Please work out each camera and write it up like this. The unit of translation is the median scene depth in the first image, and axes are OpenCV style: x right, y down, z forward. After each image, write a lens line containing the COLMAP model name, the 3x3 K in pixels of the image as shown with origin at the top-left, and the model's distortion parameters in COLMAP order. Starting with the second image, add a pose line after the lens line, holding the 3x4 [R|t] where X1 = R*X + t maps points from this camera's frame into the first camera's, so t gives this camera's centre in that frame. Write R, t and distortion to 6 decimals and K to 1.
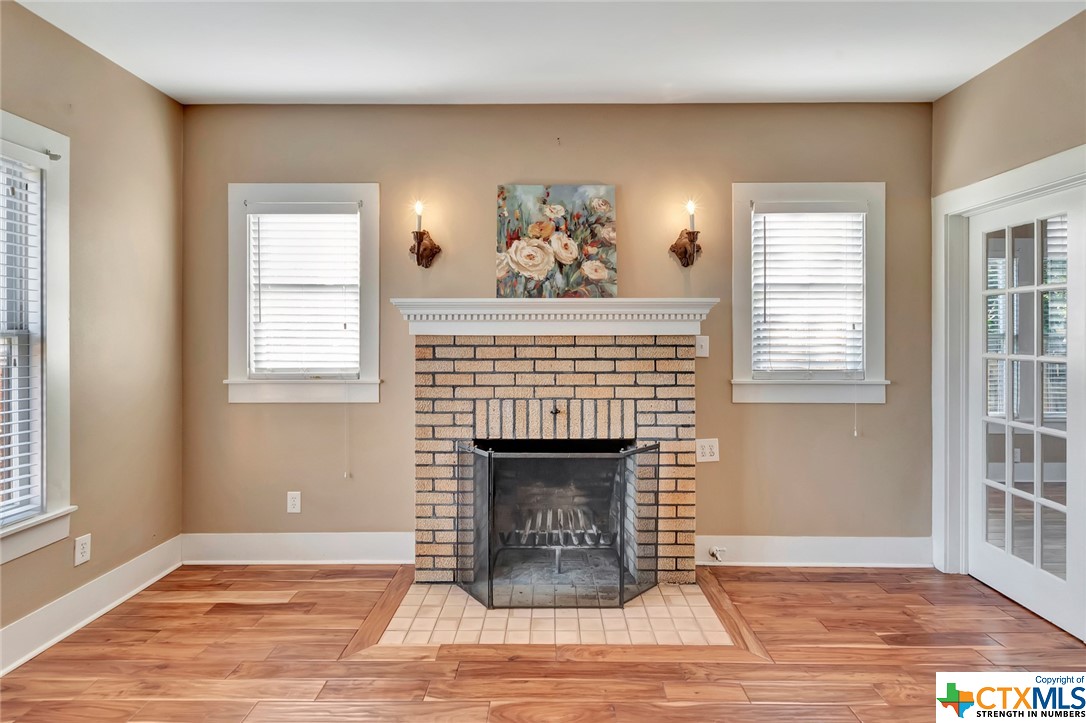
lens RADIAL K [[536.7, 0, 542.9], [0, 536.7, 337.1], [0, 0, 1]] dist [0.009785, 0.000506]
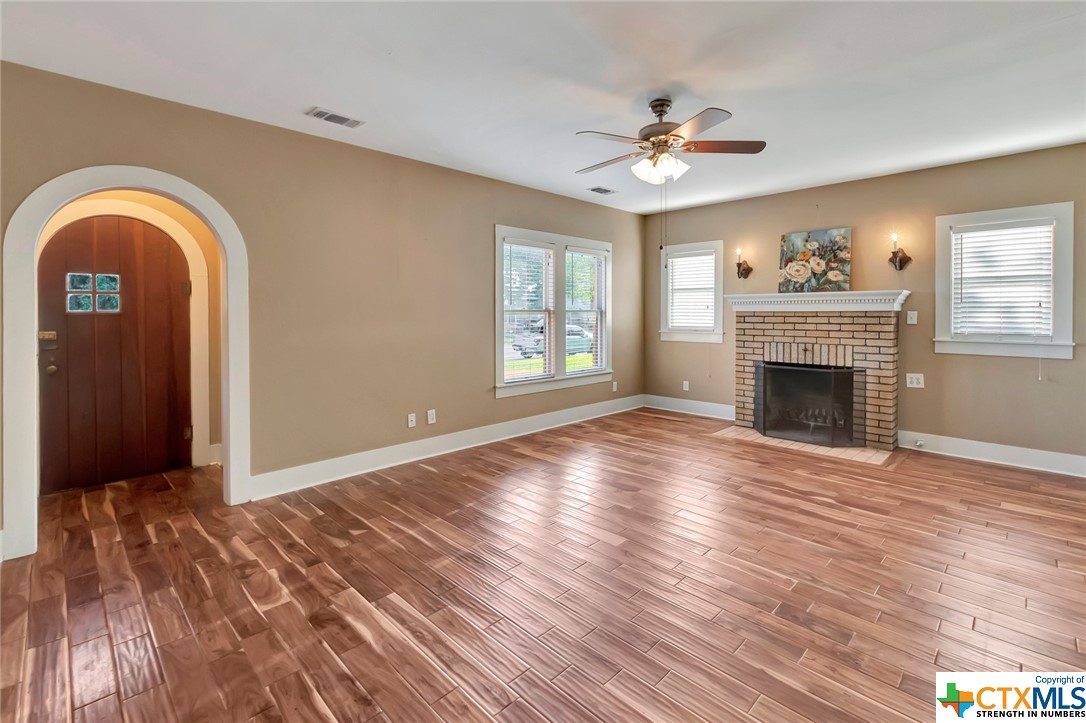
lens RADIAL K [[494.8, 0, 533.5], [0, 494.8, 317.0], [0, 0, 1]] dist [0.001185, 0.000065]
pose [[0.694868, 0.006345, -0.719110, 0.603677], [-0.002447, 0.999976, 0.006458, 0.008559], [0.719133, -0.002727, 0.694867, -0.932020]]
